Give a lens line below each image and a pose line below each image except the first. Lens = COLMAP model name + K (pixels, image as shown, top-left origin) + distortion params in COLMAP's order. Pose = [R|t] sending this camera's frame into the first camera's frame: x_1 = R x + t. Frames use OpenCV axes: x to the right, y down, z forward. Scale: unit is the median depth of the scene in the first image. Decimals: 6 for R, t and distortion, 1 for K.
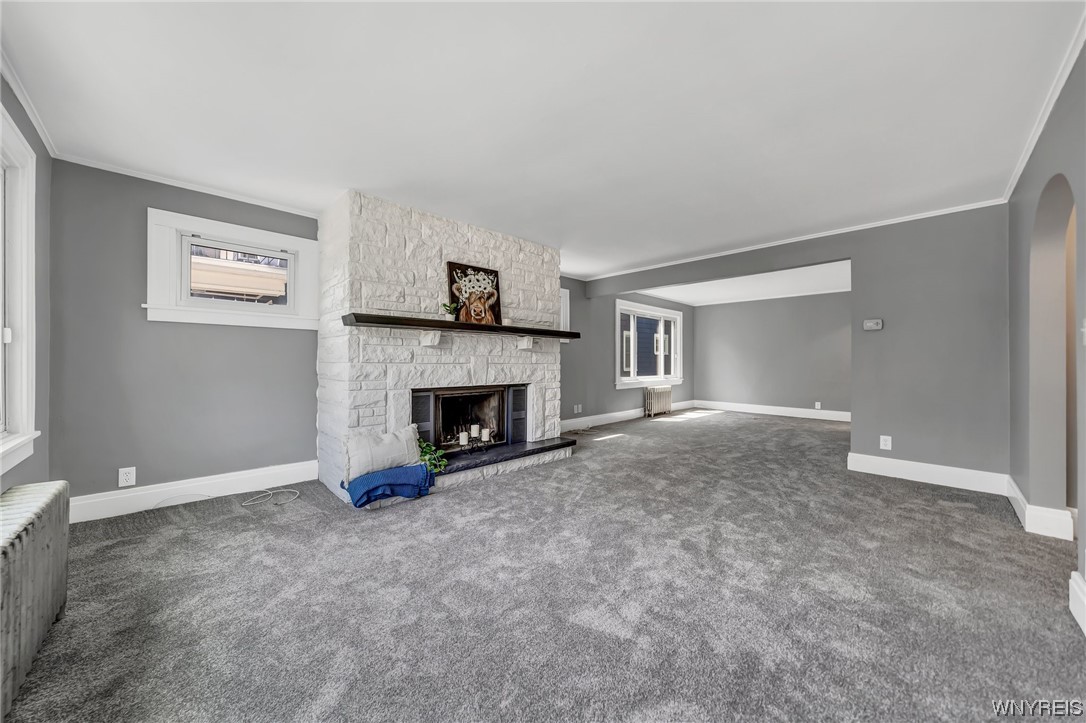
lens RADIAL K [[382.5, 0, 541.0], [0, 382.5, 362.6], [0, 0, 1]] dist [-0.002061, 0.000114]
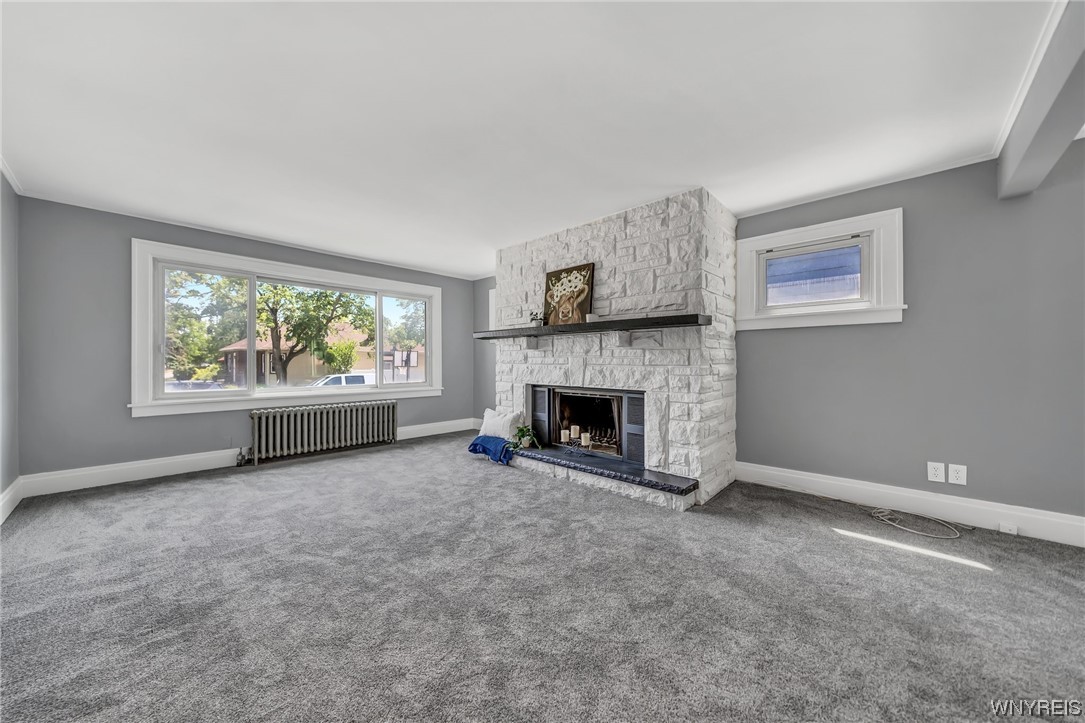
lens RADIAL K [[382.2, 0, 531.2], [0, 382.2, 365.5], [0, 0, 1]] dist [-0.002061, 0.000114]
pose [[0.040049, 0.006624, -0.999176, 0.827070], [-0.004257, 0.999970, 0.006459, -0.000268], [0.999189, 0.003995, 0.040076, 0.855522]]
